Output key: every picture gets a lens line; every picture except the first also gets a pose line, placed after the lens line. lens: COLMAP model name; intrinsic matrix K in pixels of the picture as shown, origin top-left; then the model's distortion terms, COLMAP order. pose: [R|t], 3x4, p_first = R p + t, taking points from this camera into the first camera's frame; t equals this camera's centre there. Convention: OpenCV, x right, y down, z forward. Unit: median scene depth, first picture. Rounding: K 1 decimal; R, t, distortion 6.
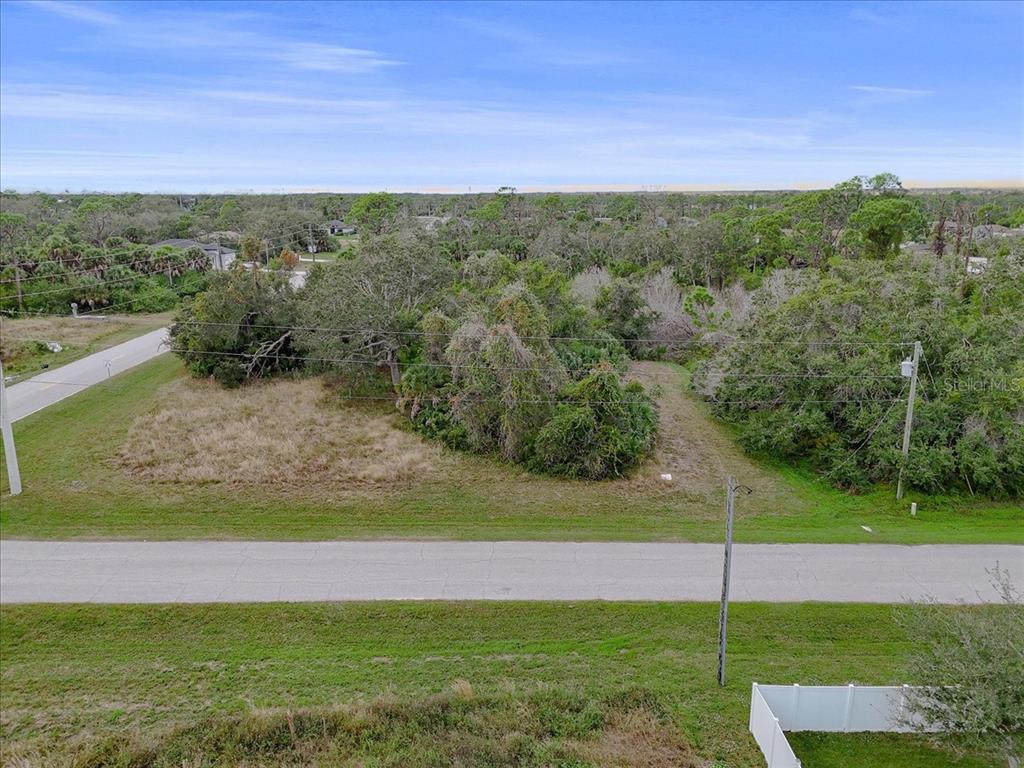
lens RADIAL K [[752.0, 0, 512.0], [0, 752.0, 384.0], [0, 0, 1]] dist [0.074151, -0.061133]
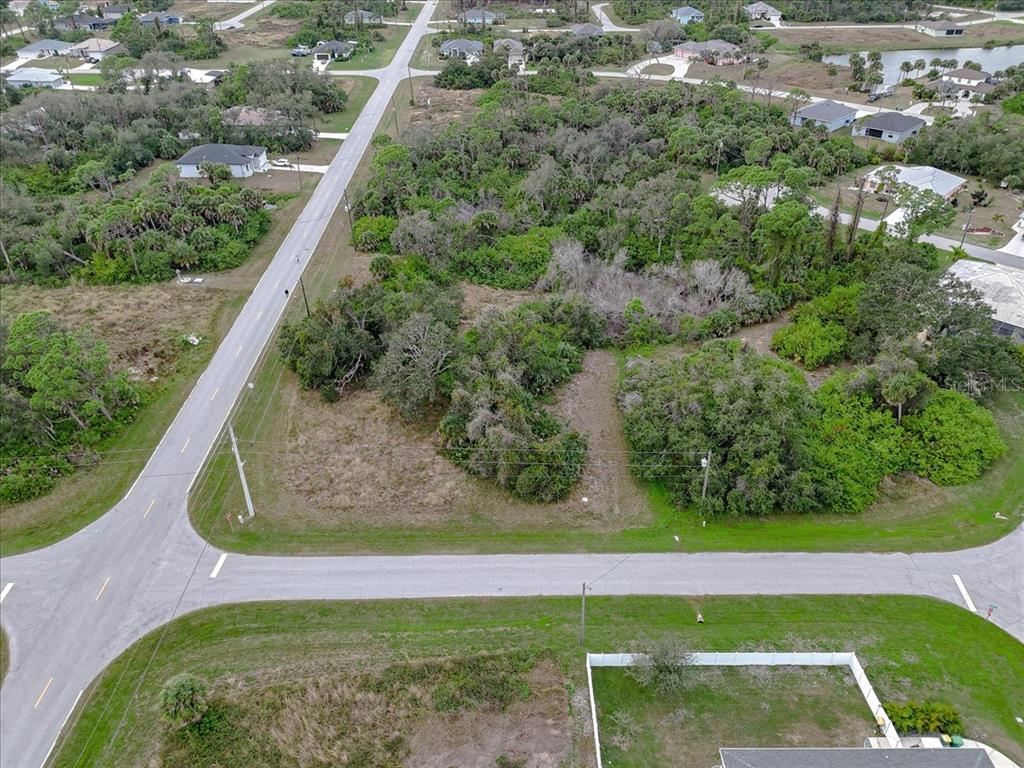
lens RADIAL K [[752.0, 0, 512.0], [0, 752.0, 384.0], [0, 0, 1]] dist [0.074151, -0.061133]
pose [[0.999920, -0.010625, -0.006927, 0.037092], [0.012332, 0.942137, 0.335001, -0.810590], [0.002967, -0.335060, 0.942192, -0.712588]]
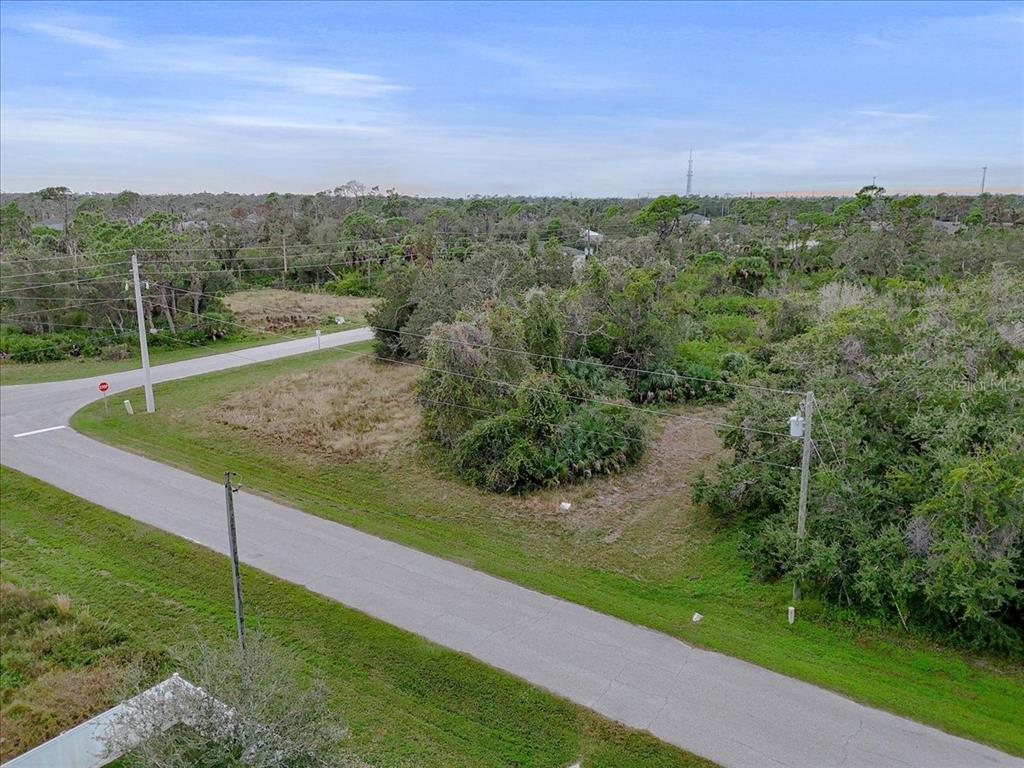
lens RADIAL K [[752.0, 0, 512.0], [0, 752.0, 384.0], [0, 0, 1]] dist [0.074151, -0.061133]
pose [[0.820510, 0.133079, -0.555926, 0.649234], [-0.137574, 0.989911, 0.033917, -0.044721], [0.554831, 0.048651, 0.830539, 0.210610]]
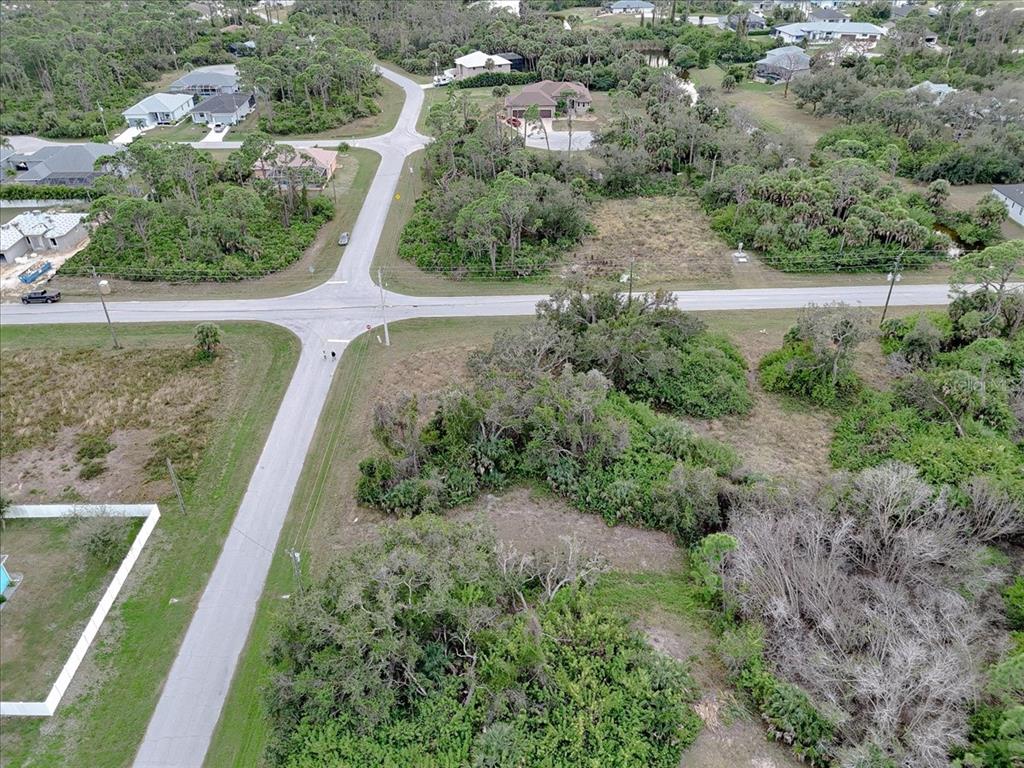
lens RADIAL K [[752.0, 0, 512.0], [0, 752.0, 384.0], [0, 0, 1]] dist [0.074151, -0.061133]
pose [[0.001679, 0.549855, -0.835258, 1.561156], [-0.223890, 0.814263, 0.535583, -1.210579], [0.974613, 0.186107, 0.124474, 1.099484]]
